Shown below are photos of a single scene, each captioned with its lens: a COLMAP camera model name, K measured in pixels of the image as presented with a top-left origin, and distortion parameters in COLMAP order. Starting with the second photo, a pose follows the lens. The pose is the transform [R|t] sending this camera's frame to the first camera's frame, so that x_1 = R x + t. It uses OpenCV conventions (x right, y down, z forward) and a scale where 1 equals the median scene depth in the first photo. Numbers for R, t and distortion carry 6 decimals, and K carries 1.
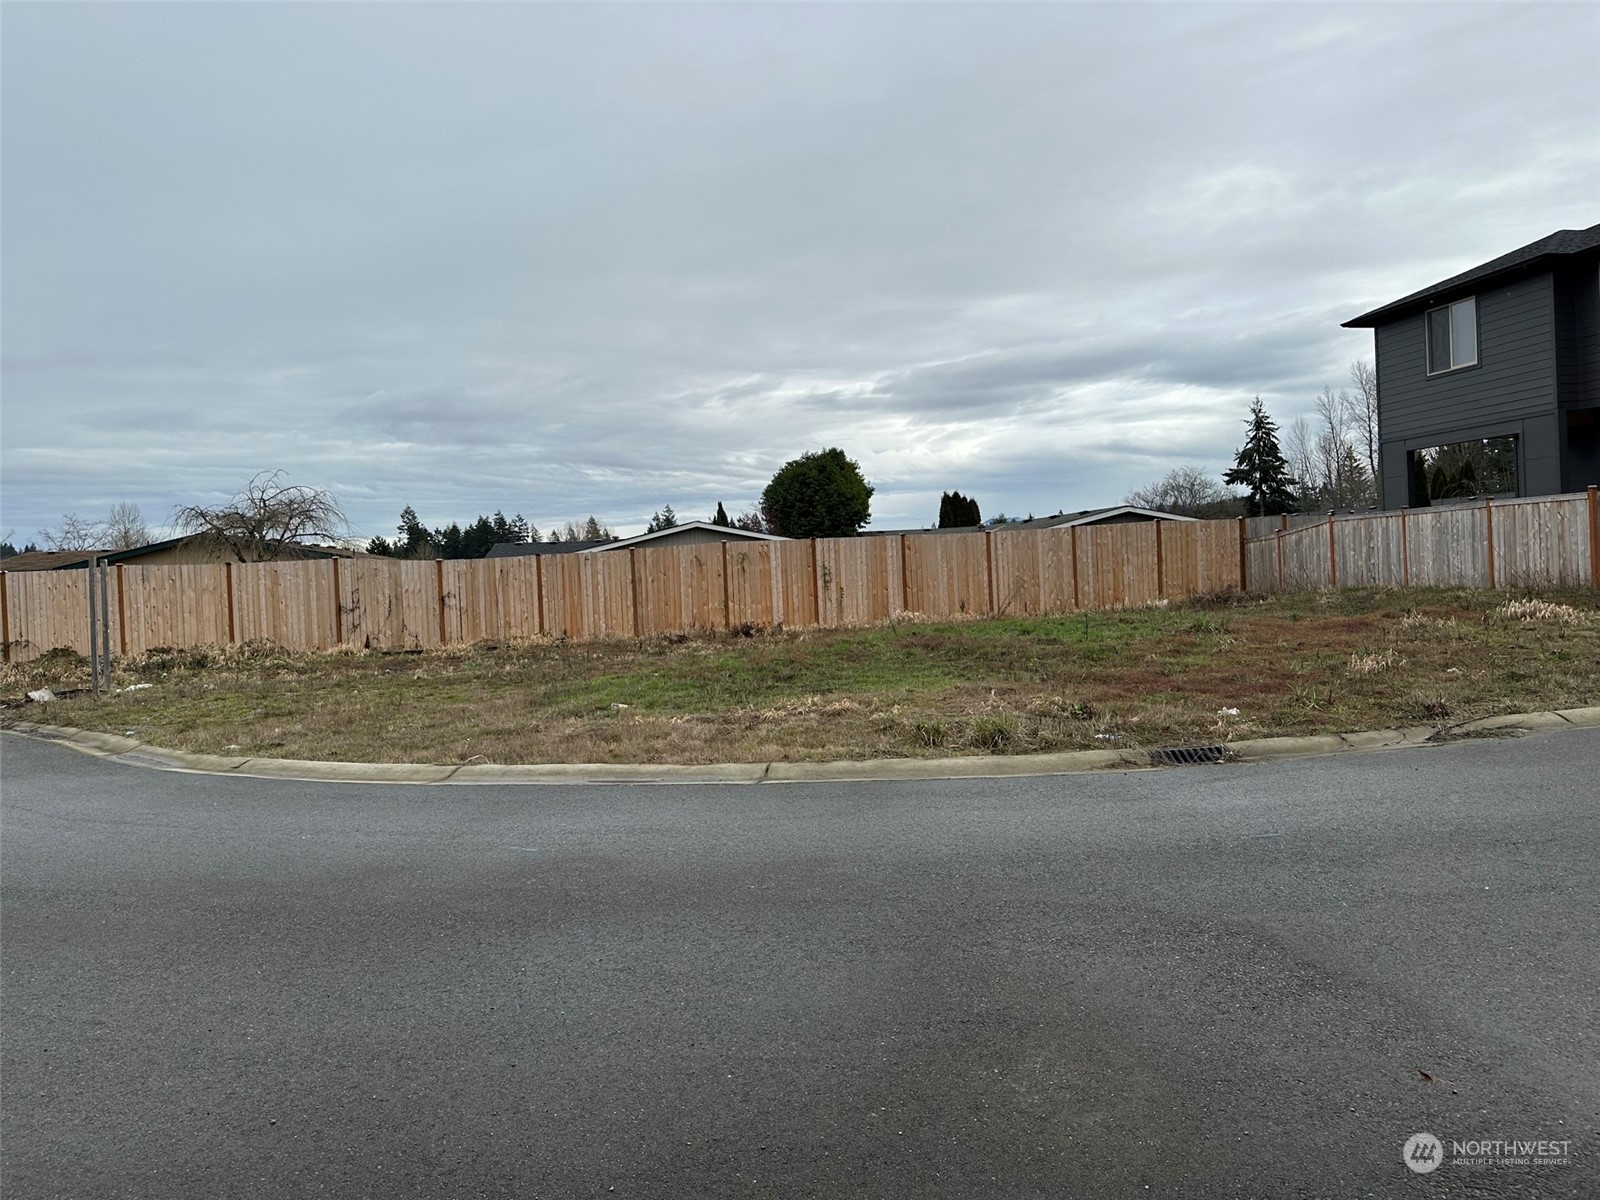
lens RADIAL K [[1117.4, 0, 792.7], [0, 1117.4, 591.8], [0, 0, 1]] dist [0.143732, -0.198930]
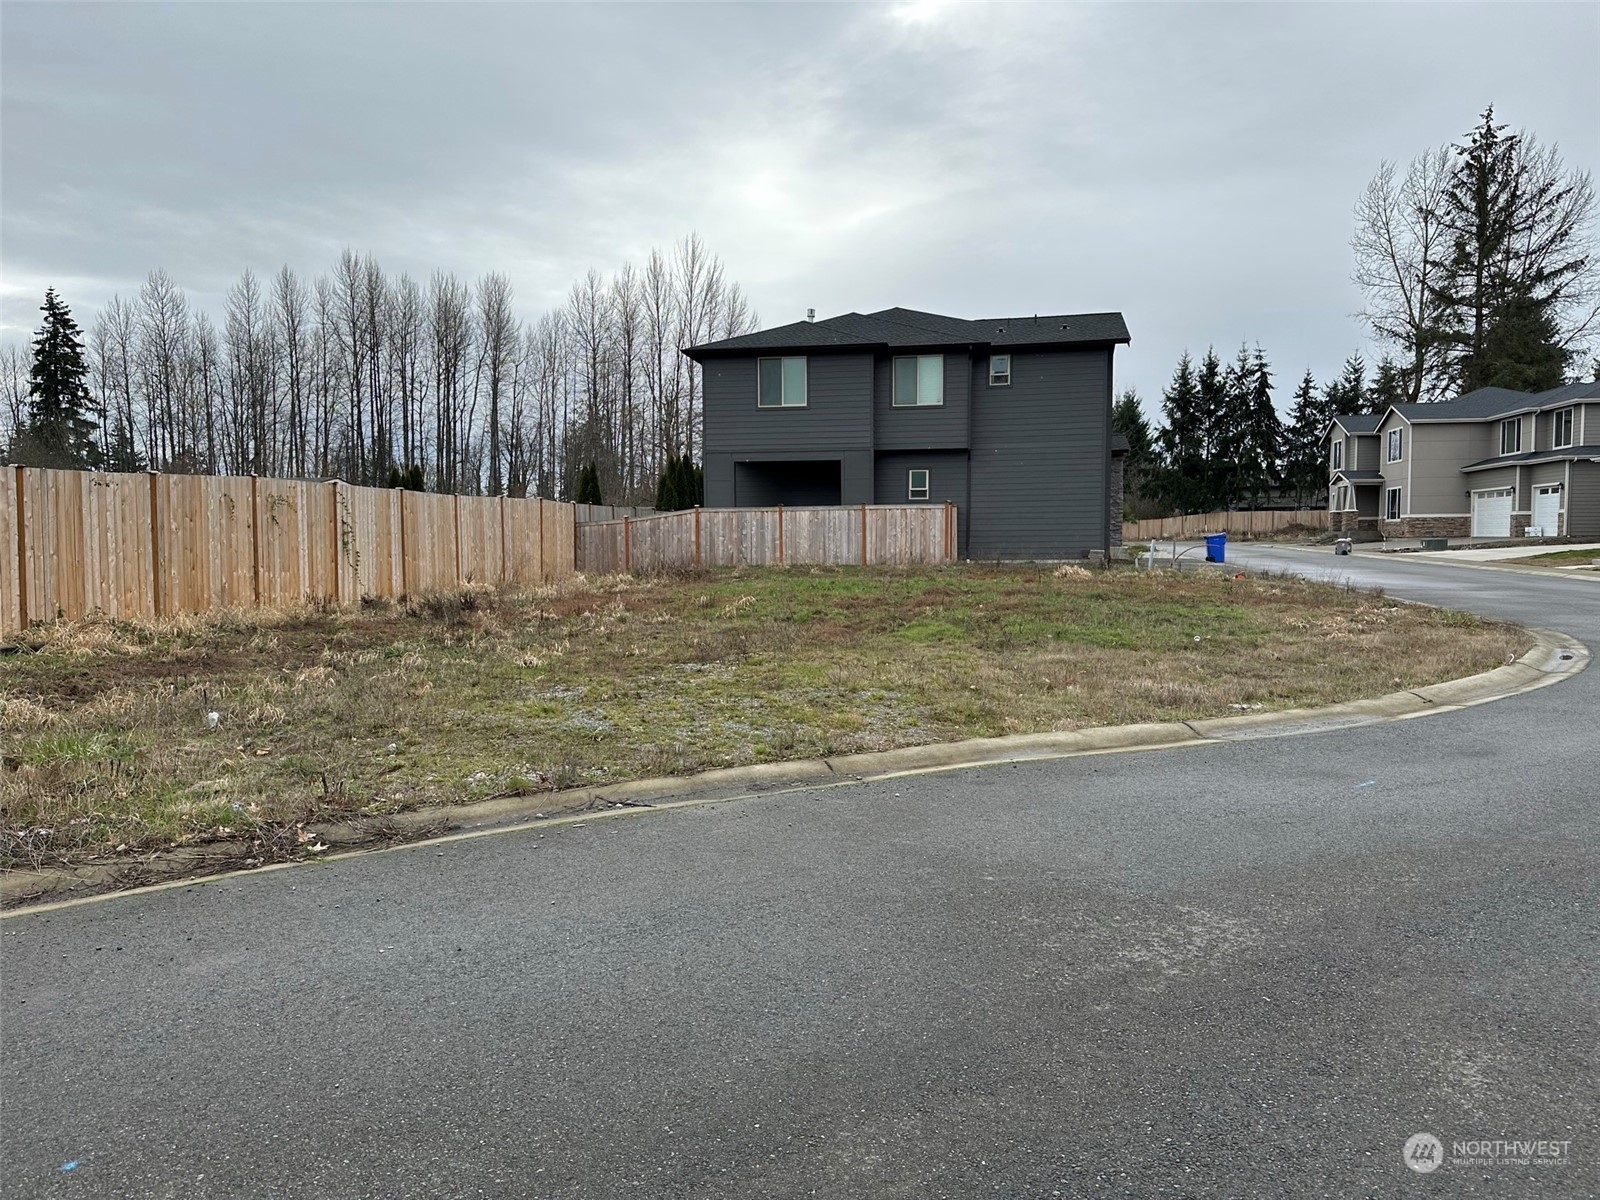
lens RADIAL K [[1117.4, 0, 792.7], [0, 1117.4, 591.8], [0, 0, 1]] dist [0.143732, -0.198930]
pose [[0.332097, 0.002685, 0.943242, -0.588045], [0.004858, 0.999978, -0.004557, 0.028133], [-0.943233, 0.006095, 0.332076, 0.476124]]
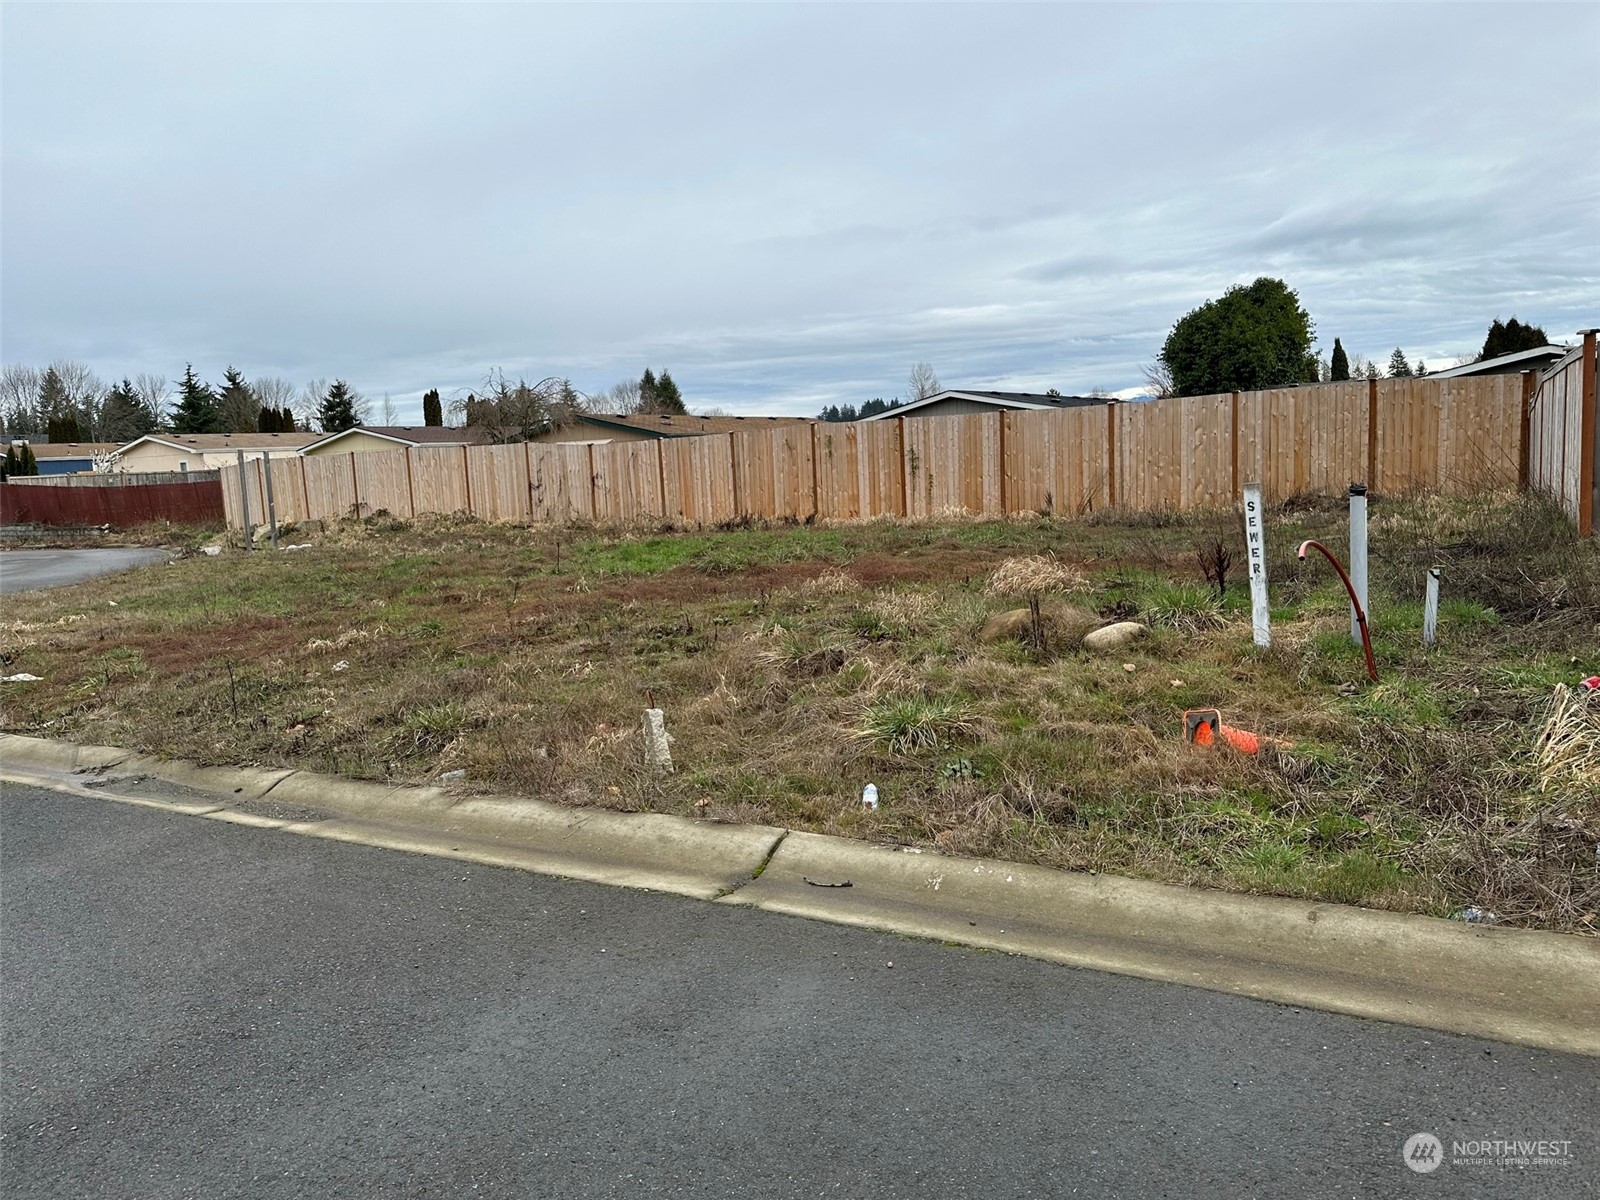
lens RADIAL K [[1117.4, 0, 792.7], [0, 1117.4, 591.8], [0, 0, 1]] dist [0.143732, -0.198930]
pose [[0.768287, 0.085865, -0.634321, 0.529673], [0.001502, 0.990718, 0.135929, -0.032616], [0.640104, -0.105385, 0.761026, 0.261154]]
